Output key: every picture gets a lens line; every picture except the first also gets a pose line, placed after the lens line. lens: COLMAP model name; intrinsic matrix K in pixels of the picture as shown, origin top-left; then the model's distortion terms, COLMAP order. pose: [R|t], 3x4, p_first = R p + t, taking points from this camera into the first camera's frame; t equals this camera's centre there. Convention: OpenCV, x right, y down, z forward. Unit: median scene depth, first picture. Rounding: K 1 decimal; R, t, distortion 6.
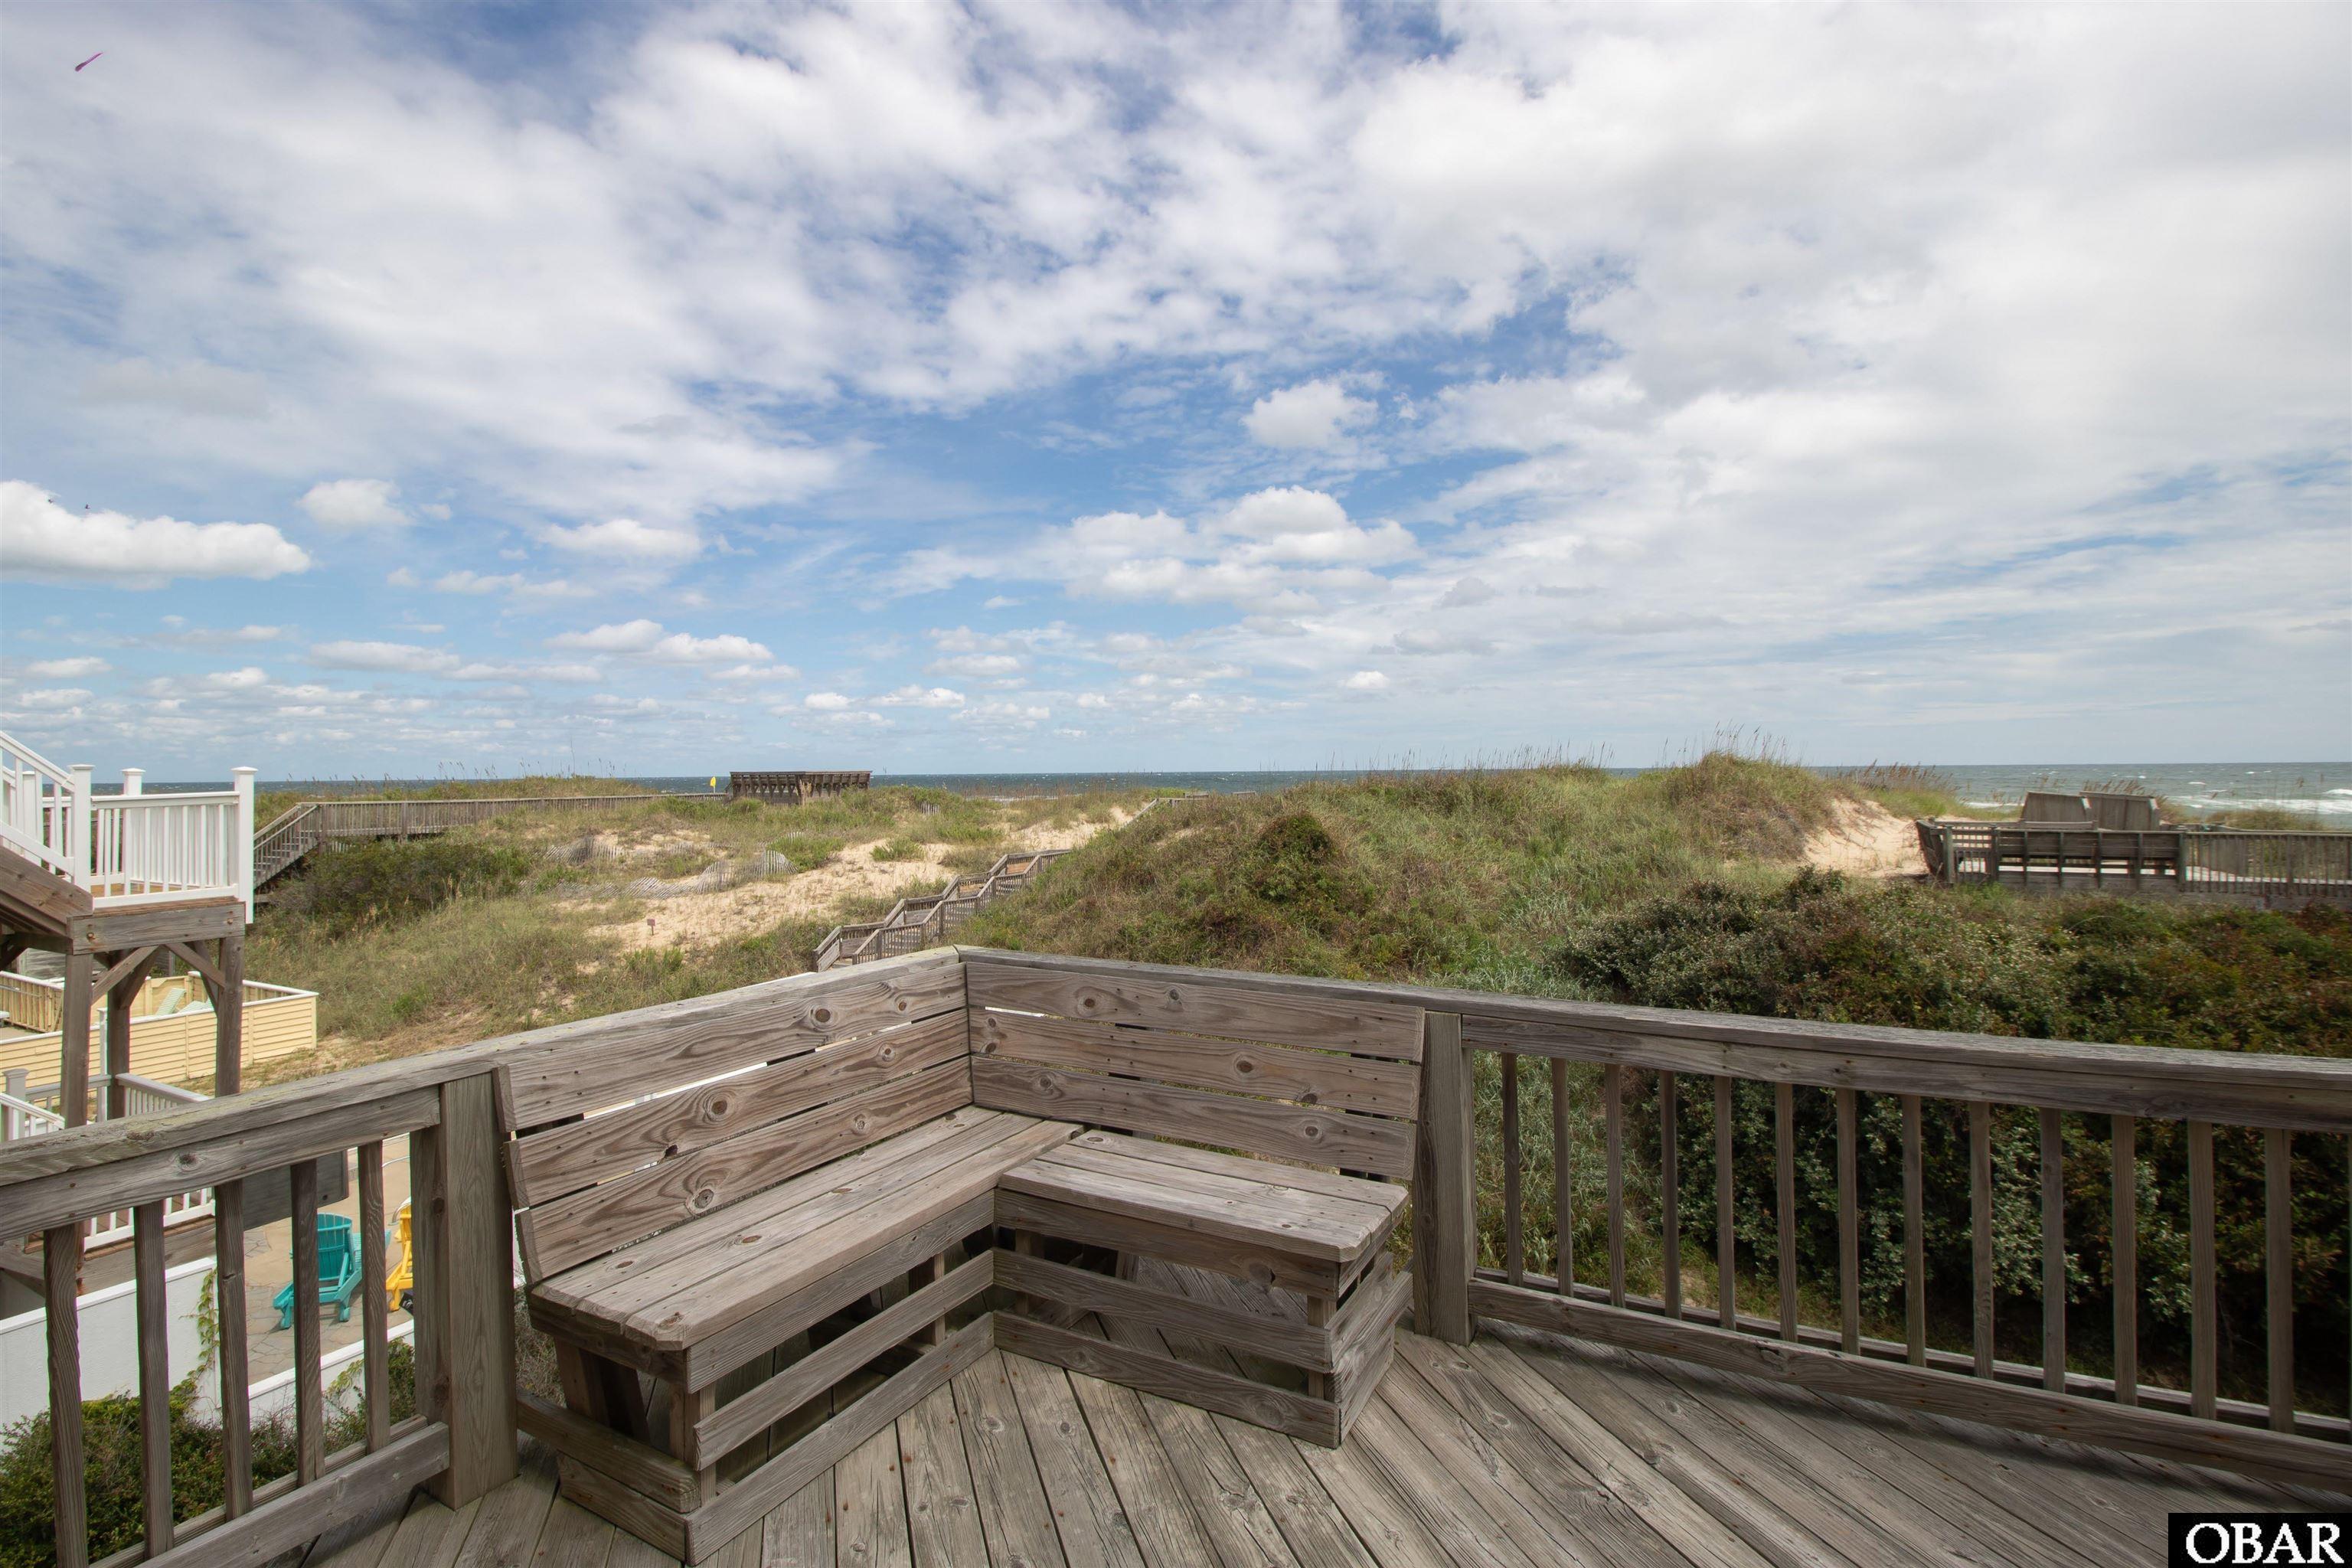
lens RADIAL K [[1131.9, 0, 1167.4], [0, 1131.9, 782.8], [0, 0, 1]] dist [-0.011509, -0.001353]
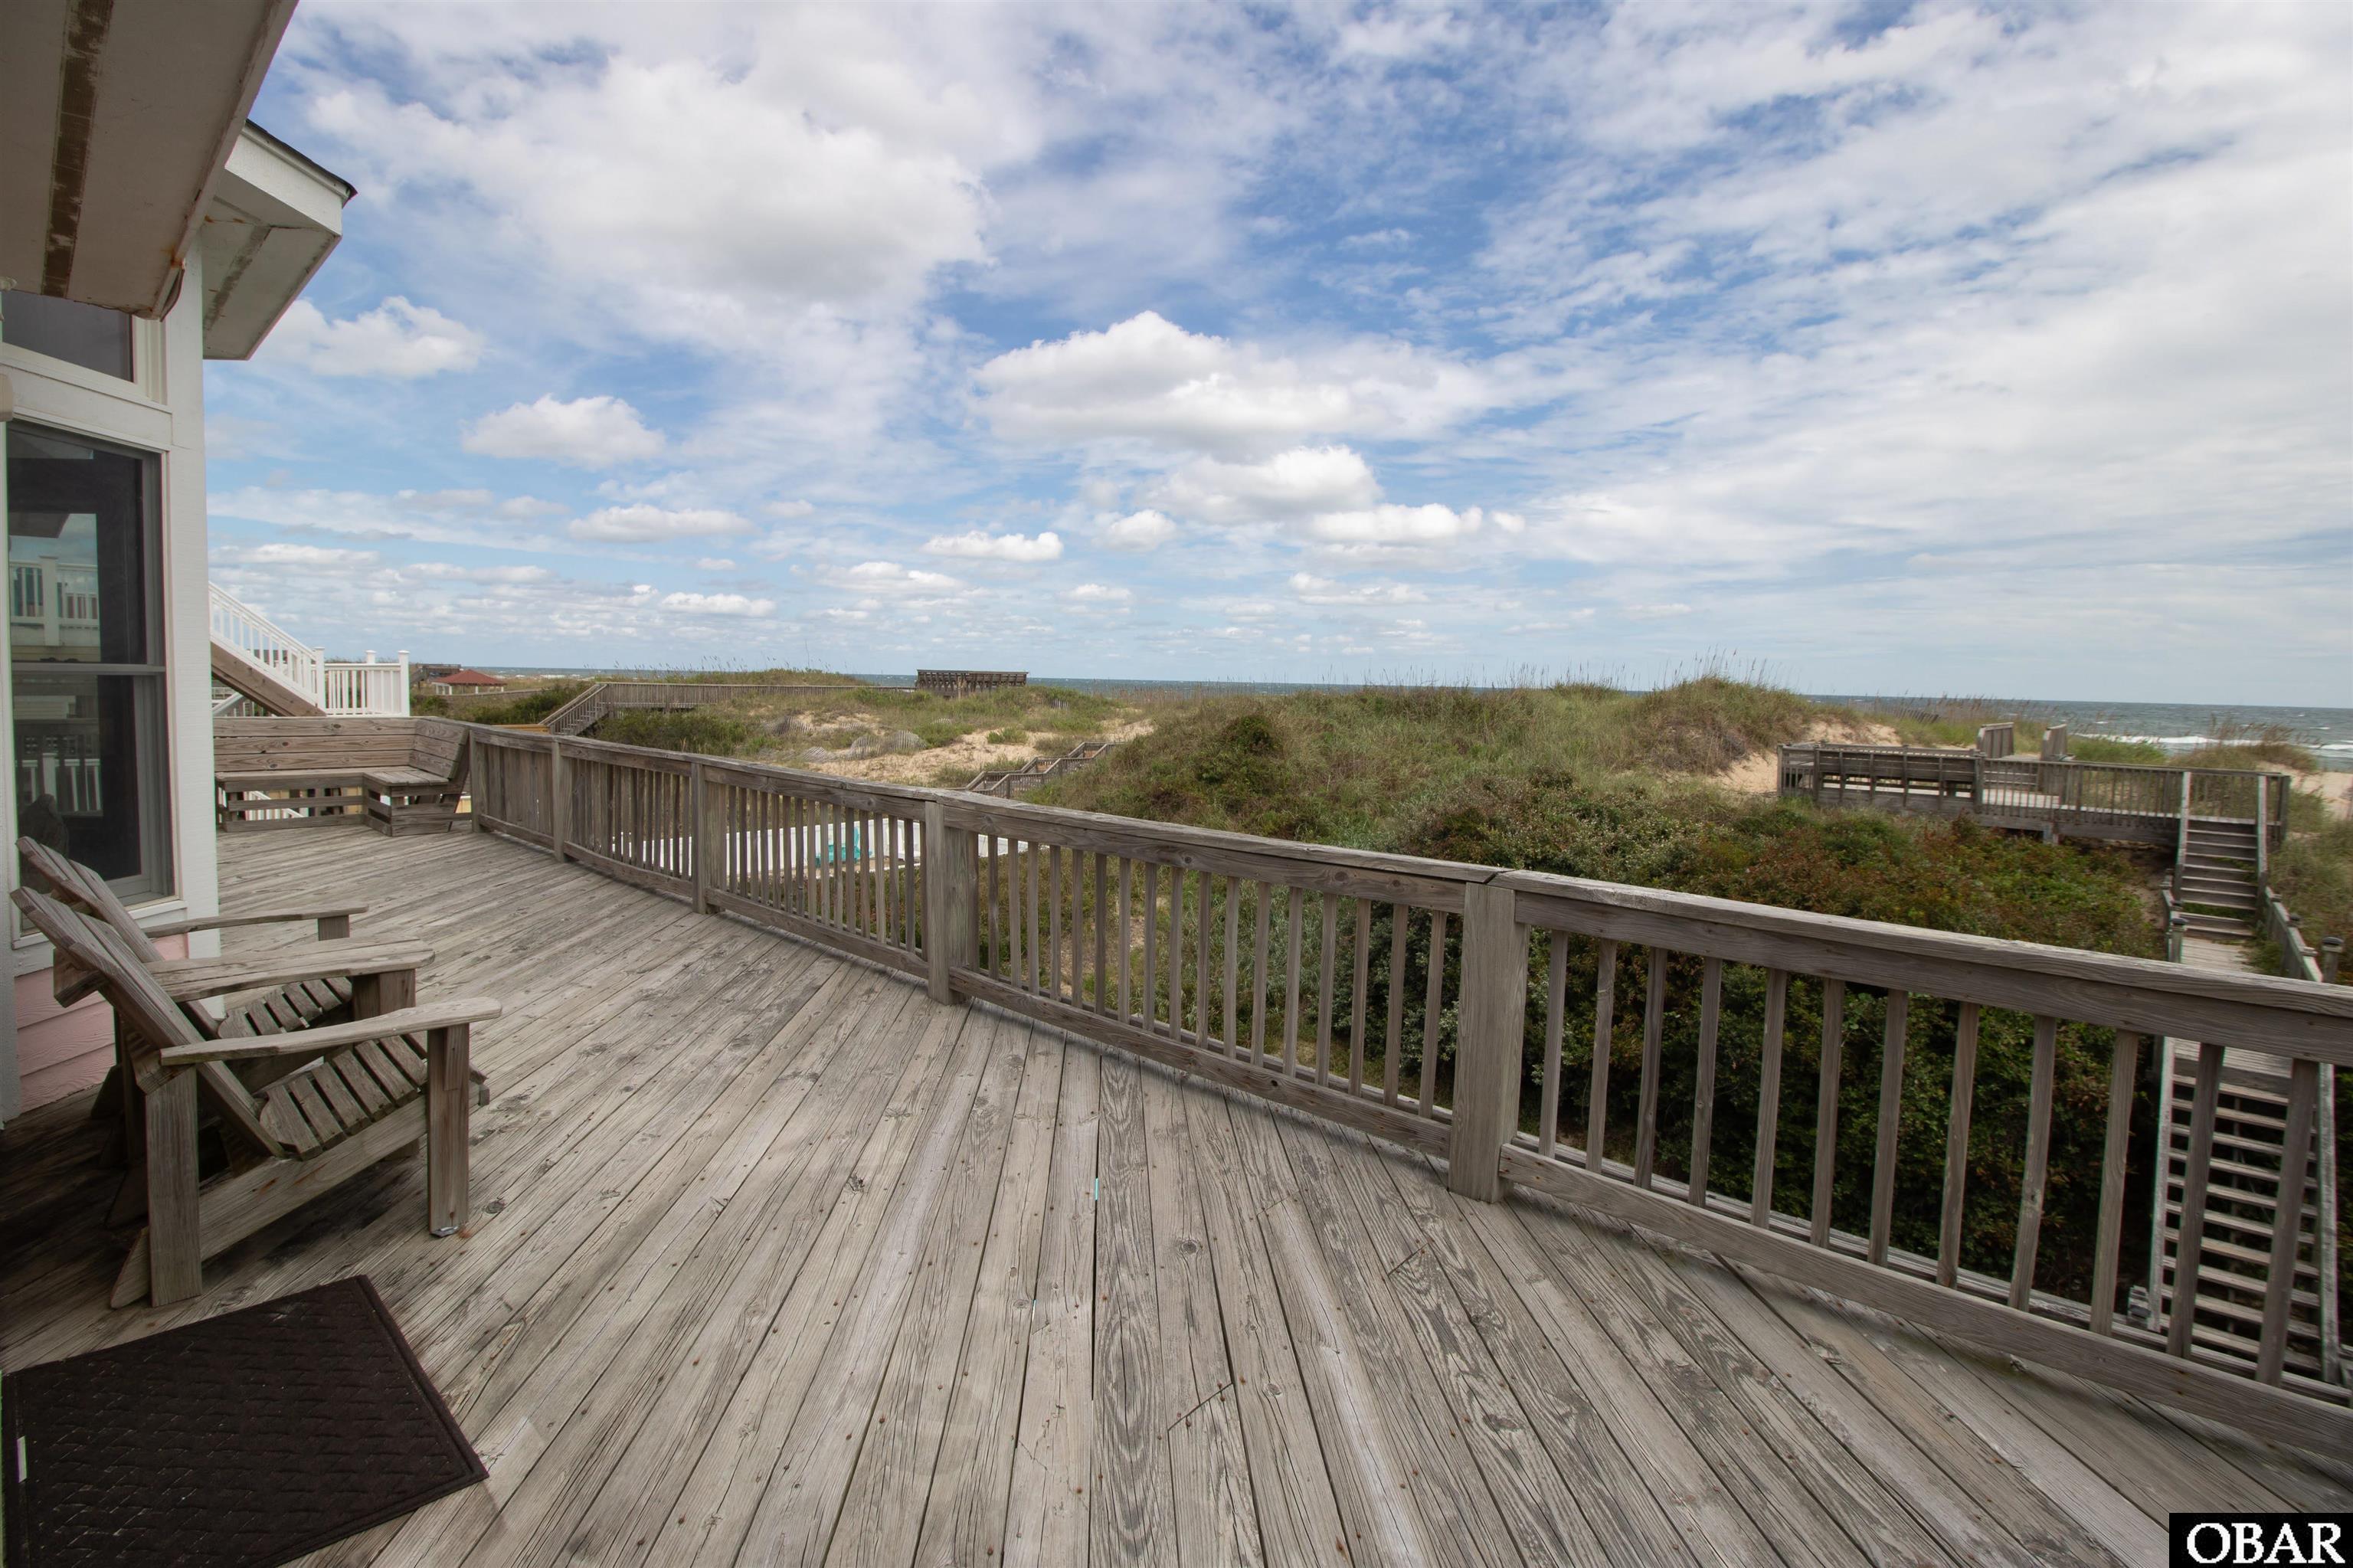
lens RADIAL K [[1087.6, 0, 1158.4], [0, 1087.6, 760.8], [0, 0, 1]] dist [-0.007975, -0.008502]
pose [[0.966747, 0.049253, -0.250949, 0.233752], [-0.033575, 0.997229, 0.066382, 0.002367], [0.253523, -0.055749, 0.965722, -0.118711]]
